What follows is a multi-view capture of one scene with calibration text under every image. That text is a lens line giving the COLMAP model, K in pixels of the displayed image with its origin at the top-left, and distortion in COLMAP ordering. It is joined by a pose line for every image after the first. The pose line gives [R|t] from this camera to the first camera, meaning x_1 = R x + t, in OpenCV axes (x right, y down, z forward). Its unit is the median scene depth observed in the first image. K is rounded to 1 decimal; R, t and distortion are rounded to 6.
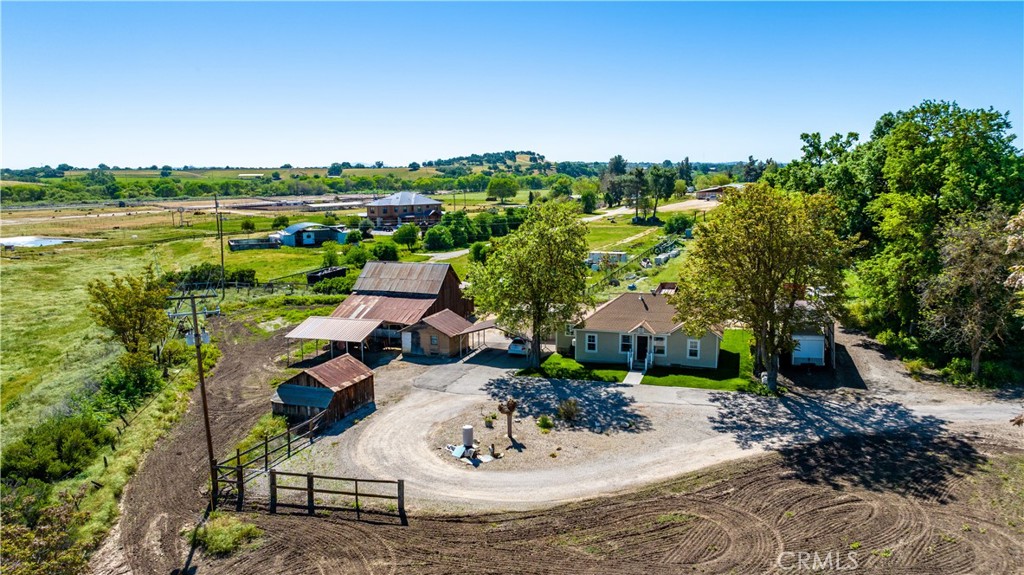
lens RADIAL K [[746.0, 0, 512.0], [0, 746.0, 287.5], [0, 0, 1]] dist [-0.005132, 0.007431]
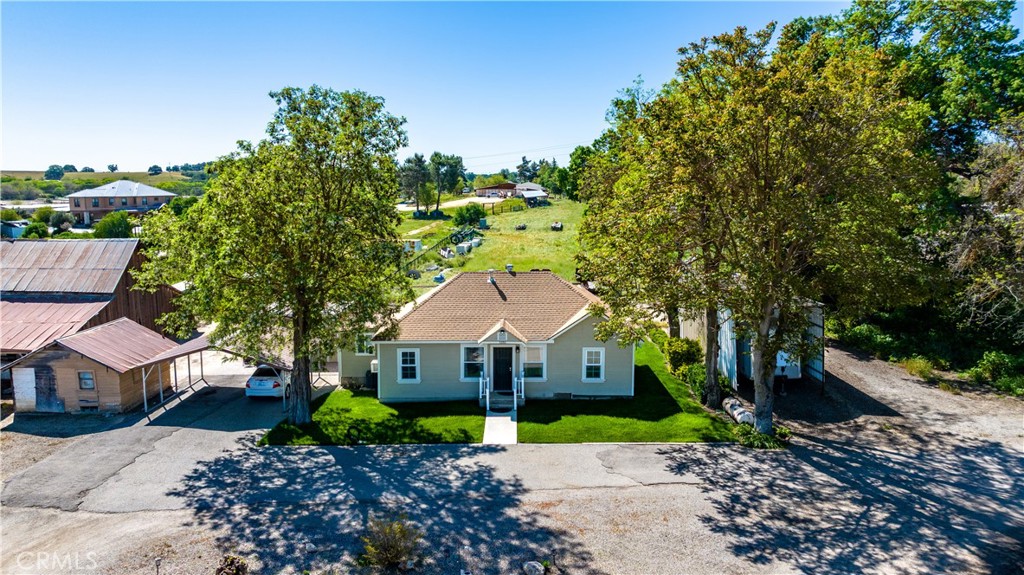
lens RADIAL K [[756.3, 0, 525.4], [0, 756.3, 281.4], [0, 0, 1]] dist [-0.036152, 0.047027]
pose [[0.948632, -0.033414, 0.314611, 0.016706], [0.040015, 0.999093, -0.014545, 0.023771], [-0.313840, 0.026387, 0.949109, 0.433771]]
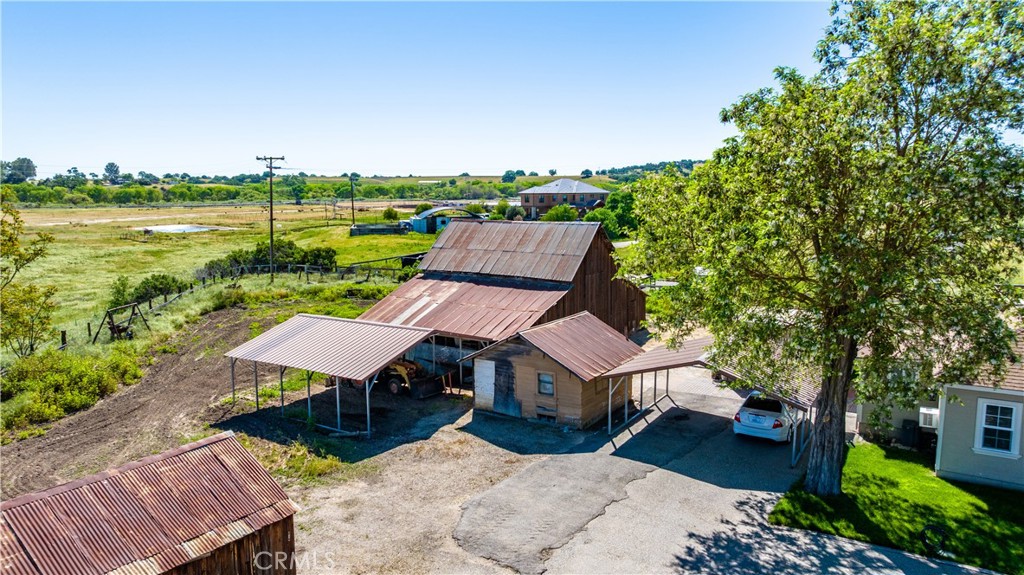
lens RADIAL K [[746.0, 0, 512.0], [0, 746.0, 287.5], [0, 0, 1]] dist [-0.005132, 0.007431]
pose [[0.973813, 0.037224, -0.224283, -0.032080], [-0.040308, 0.999145, -0.009184, 0.021574], [0.223750, 0.017984, 0.974481, 0.589556]]
